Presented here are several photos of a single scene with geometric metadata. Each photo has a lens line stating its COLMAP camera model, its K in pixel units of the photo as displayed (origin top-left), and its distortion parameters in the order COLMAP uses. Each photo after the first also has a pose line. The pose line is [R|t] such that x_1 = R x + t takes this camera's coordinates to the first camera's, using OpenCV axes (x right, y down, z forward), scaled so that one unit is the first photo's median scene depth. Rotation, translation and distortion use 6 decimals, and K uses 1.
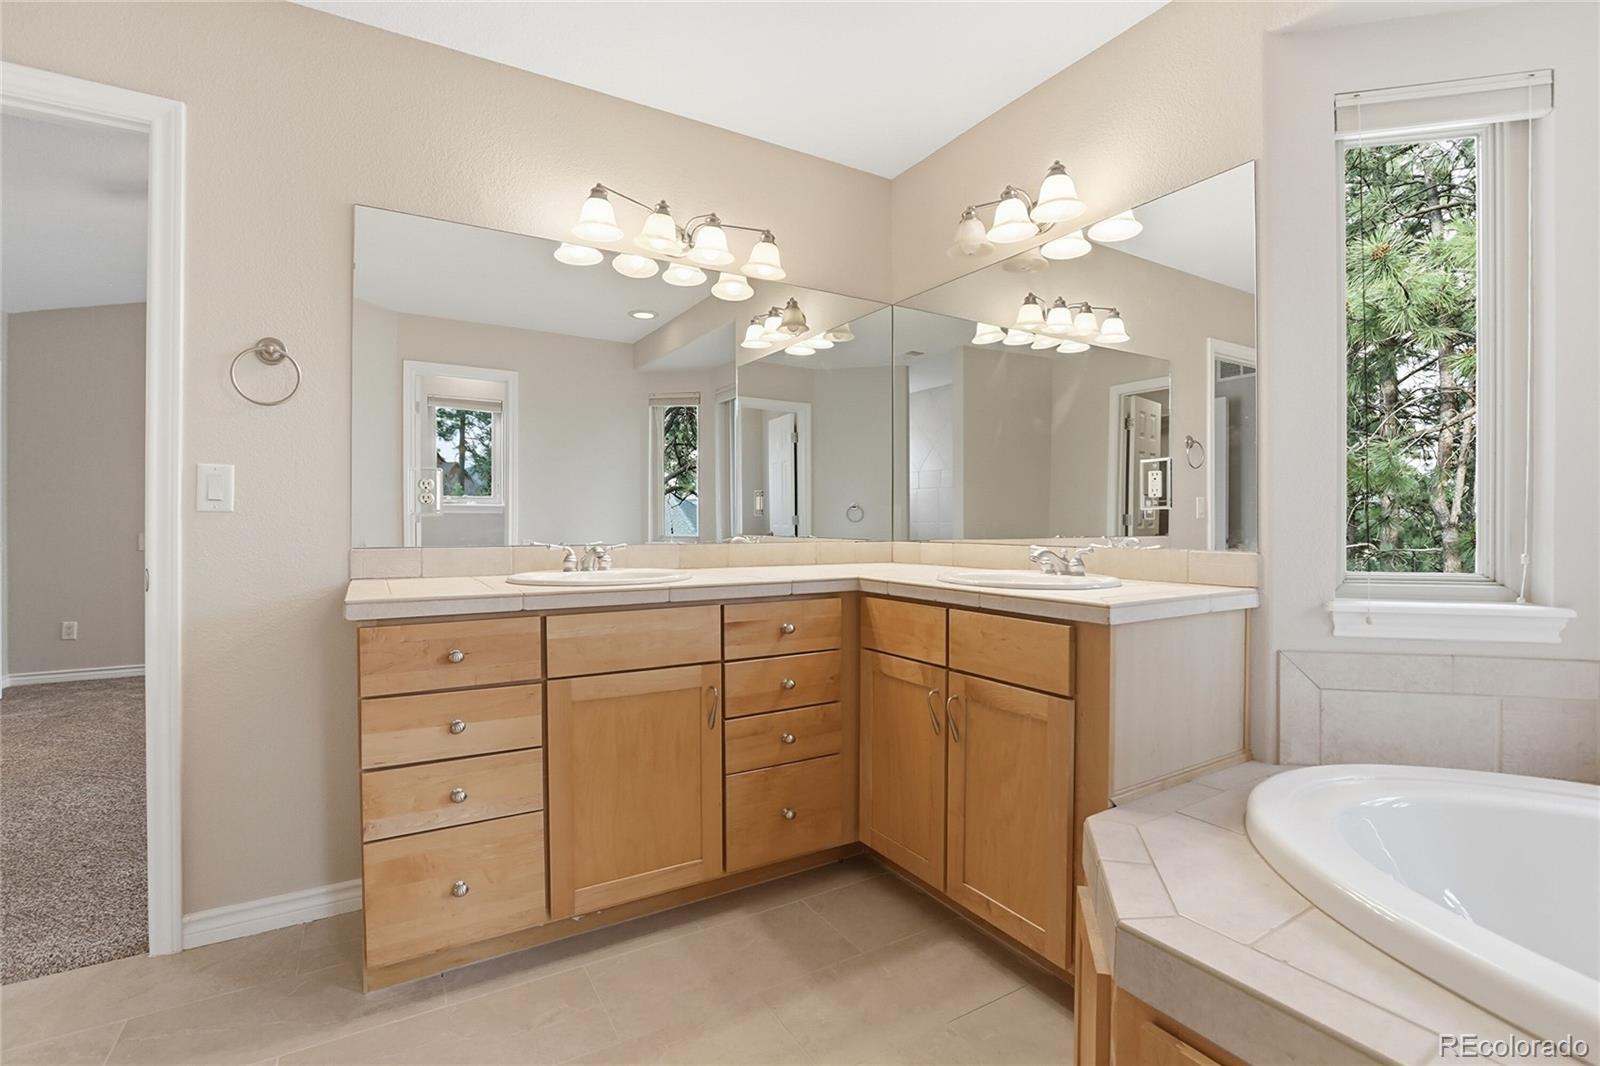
lens RADIAL K [[738.3, 0, 812.9], [0, 738.3, 520.8], [0, 0, 1]] dist [-0.074968, 0.035455]
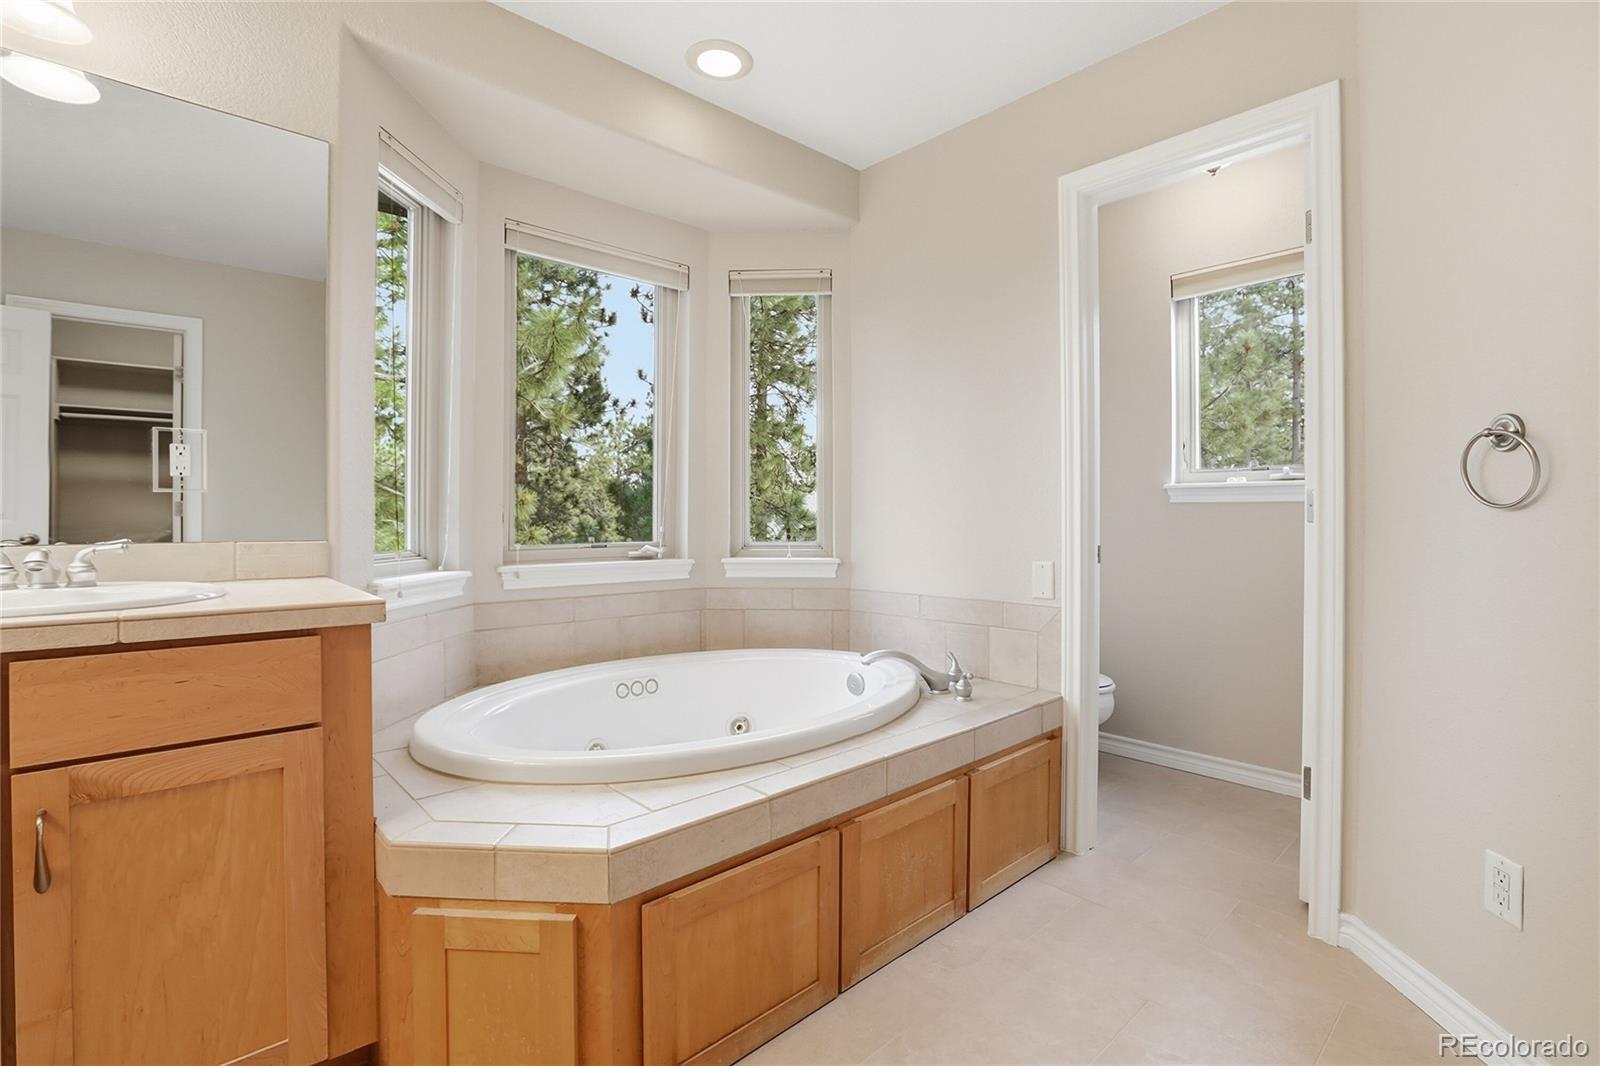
lens RADIAL K [[738.3, 0, 812.9], [0, 738.3, 520.8], [0, 0, 1]] dist [-0.074968, 0.035455]
pose [[-0.199187, -0.012398, 0.979883, -0.505070], [-0.014008, 0.999854, 0.009803, -0.002113], [-0.979861, -0.011773, -0.199331, 0.572935]]
